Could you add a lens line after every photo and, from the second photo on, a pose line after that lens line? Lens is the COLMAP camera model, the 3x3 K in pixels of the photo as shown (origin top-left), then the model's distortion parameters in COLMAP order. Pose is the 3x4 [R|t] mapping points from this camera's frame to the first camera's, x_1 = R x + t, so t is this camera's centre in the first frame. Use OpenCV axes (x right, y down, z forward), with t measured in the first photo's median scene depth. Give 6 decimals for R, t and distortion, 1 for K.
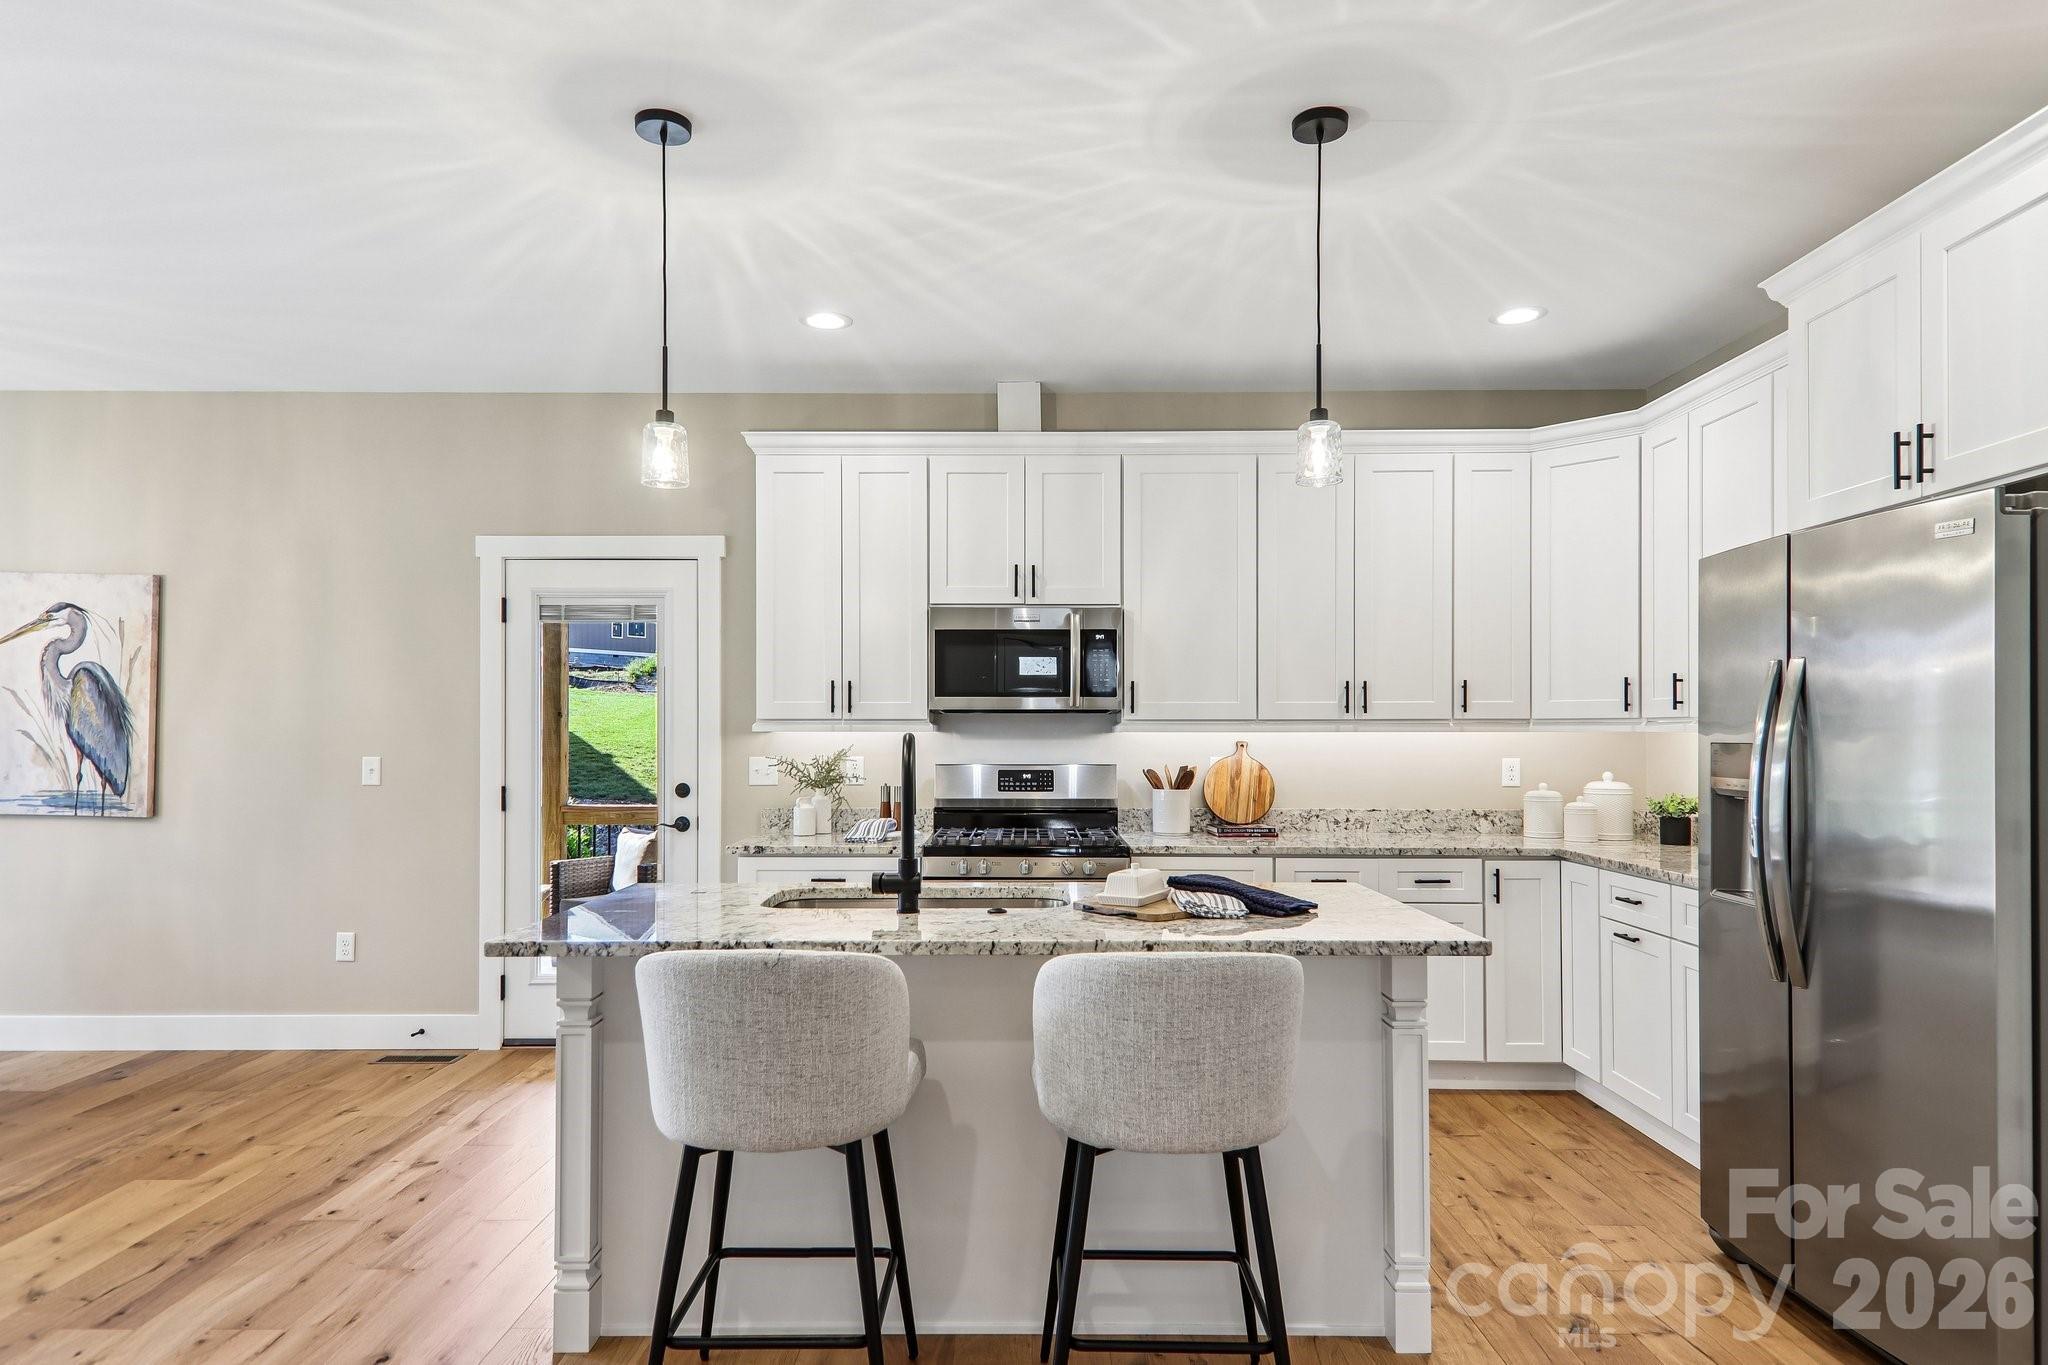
lens RADIAL K [[1221.2, 0, 1006.0], [0, 1221.2, 728.3], [0, 0, 1]] dist [0.033599, -0.016351]
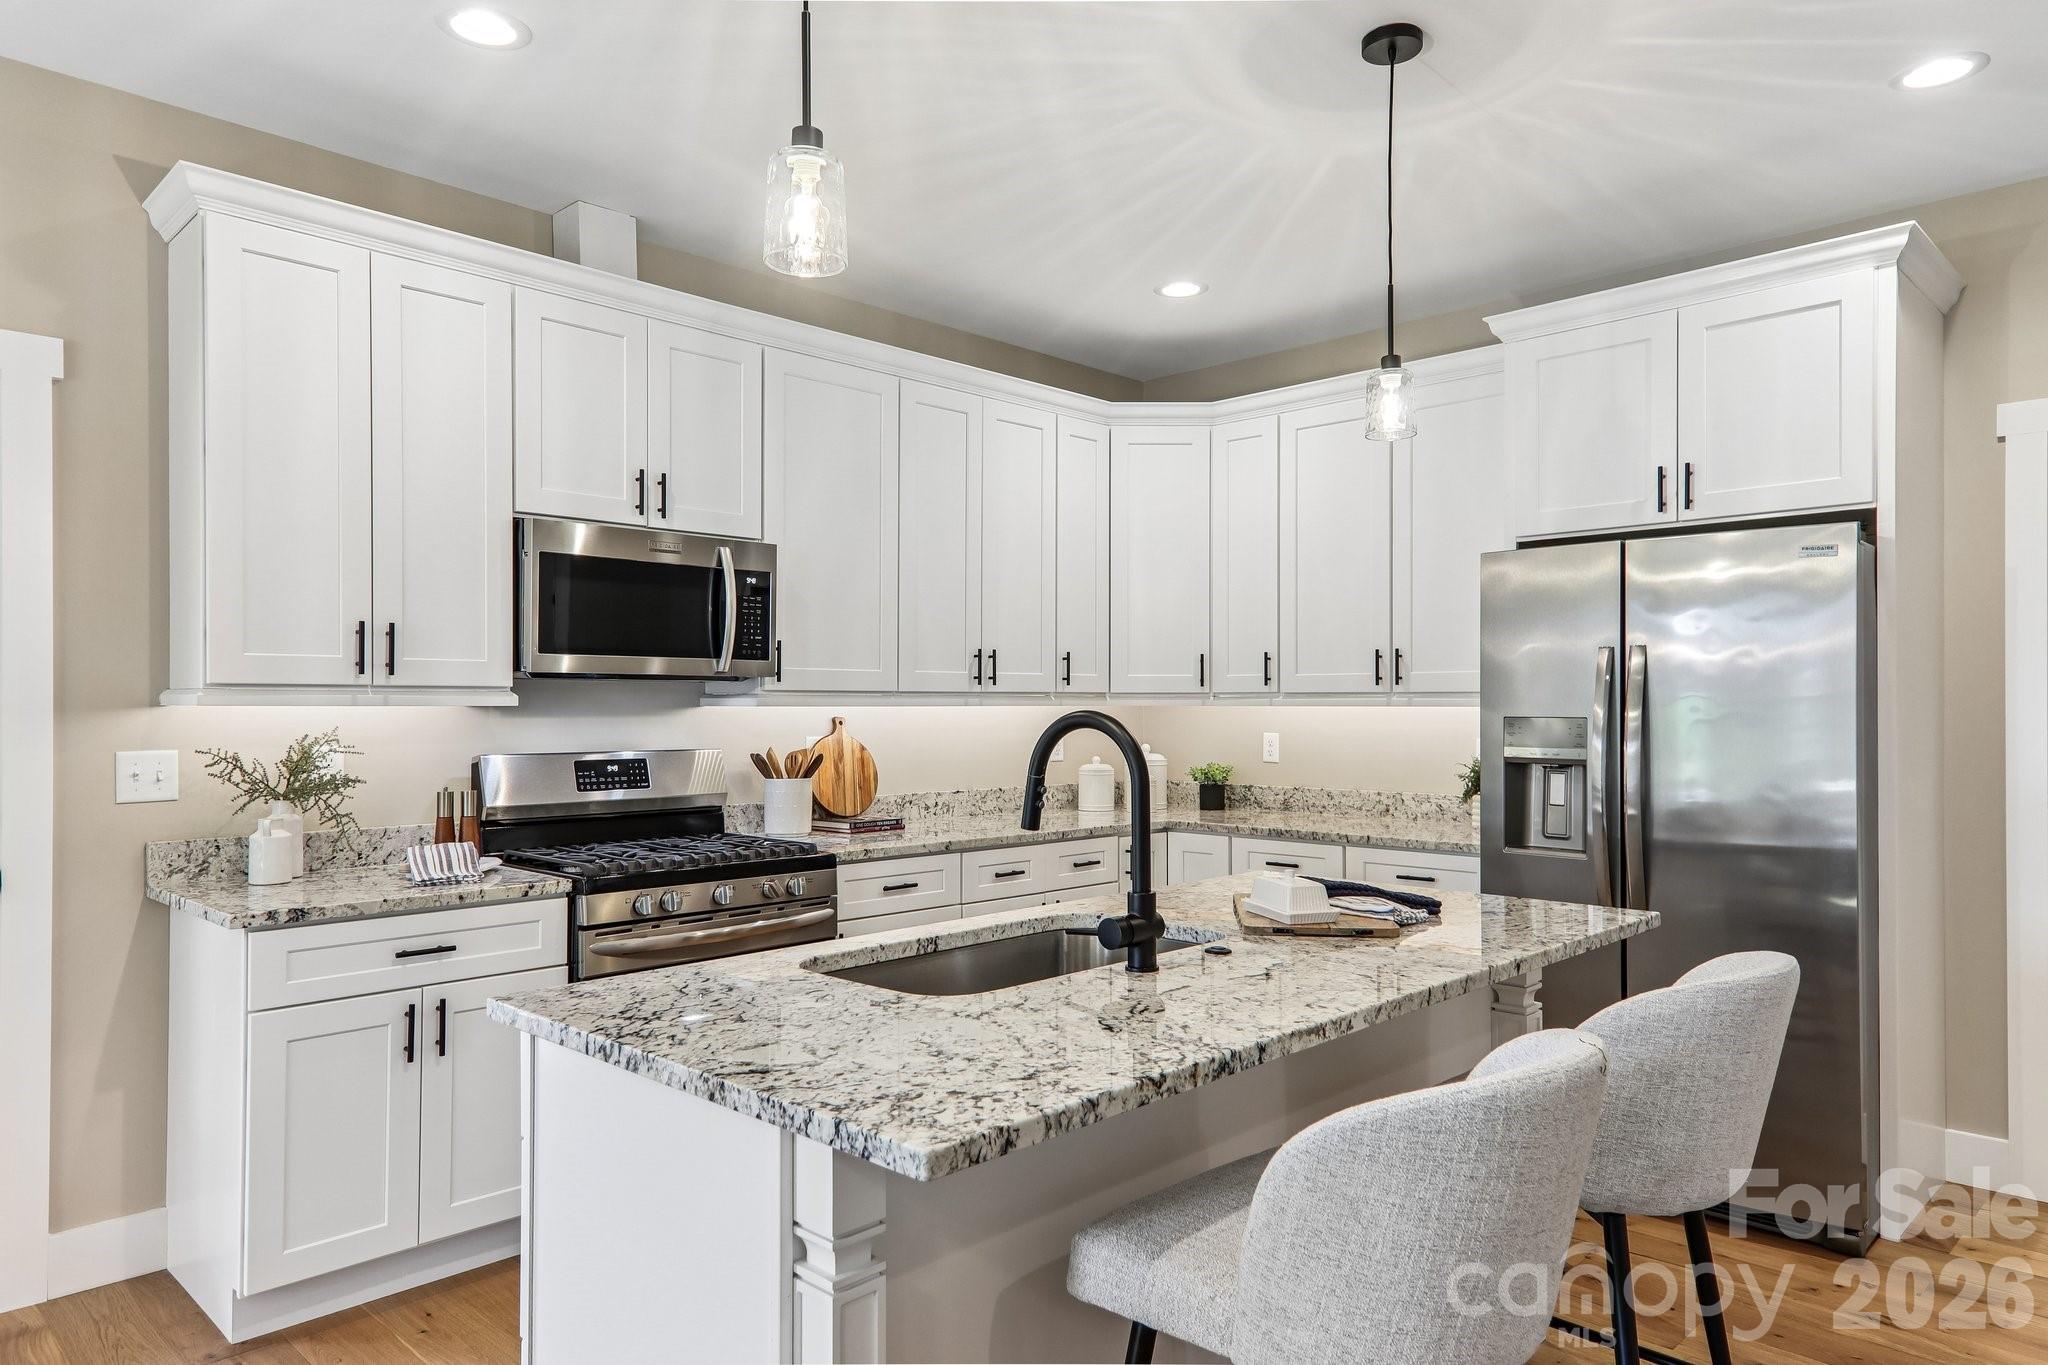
lens RADIAL K [[1308.5, 0, 1032.1], [0, 1308.5, 701.3], [0, 0, 1]] dist [0.038991, -0.001268]
pose [[0.689989, 0.001997, 0.723817, -0.366112], [-0.003501, 0.999994, 0.000579, -0.001075], [-0.723812, -0.002934, 0.689991, 0.294058]]
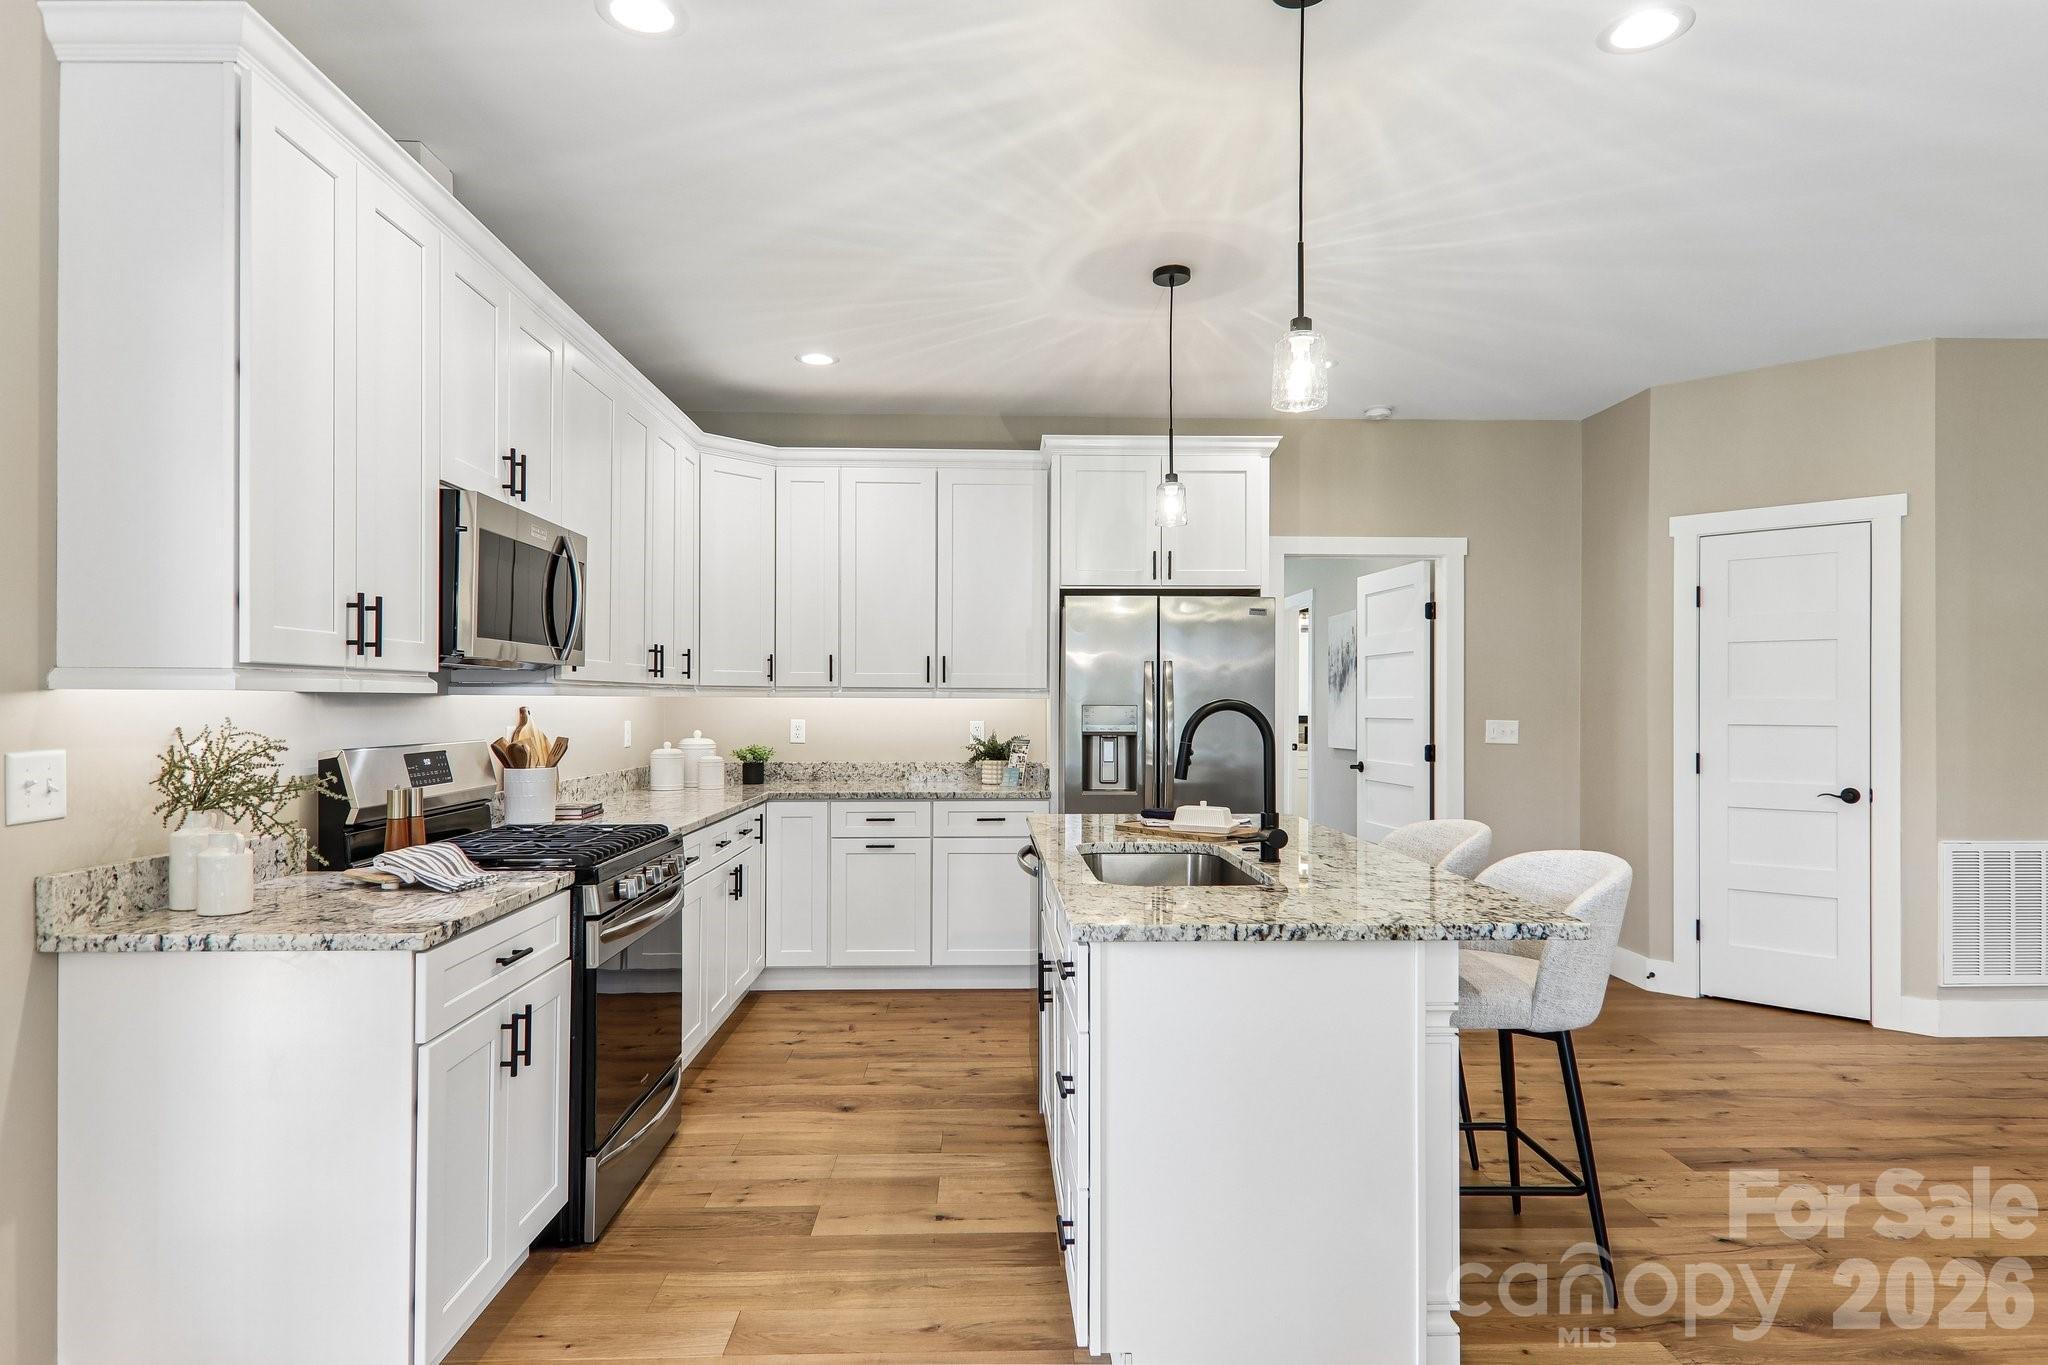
lens RADIAL K [[1124.8, 0, 1027.4], [0, 1124.8, 700.3], [0, 0, 1]] dist [0.026749, -0.013154]
pose [[-0.044678, 0.000266, 0.999001, -0.601714], [-0.007435, 0.999972, -0.000599, 0.004156], [-0.998974, -0.007454, -0.044674, 0.700747]]
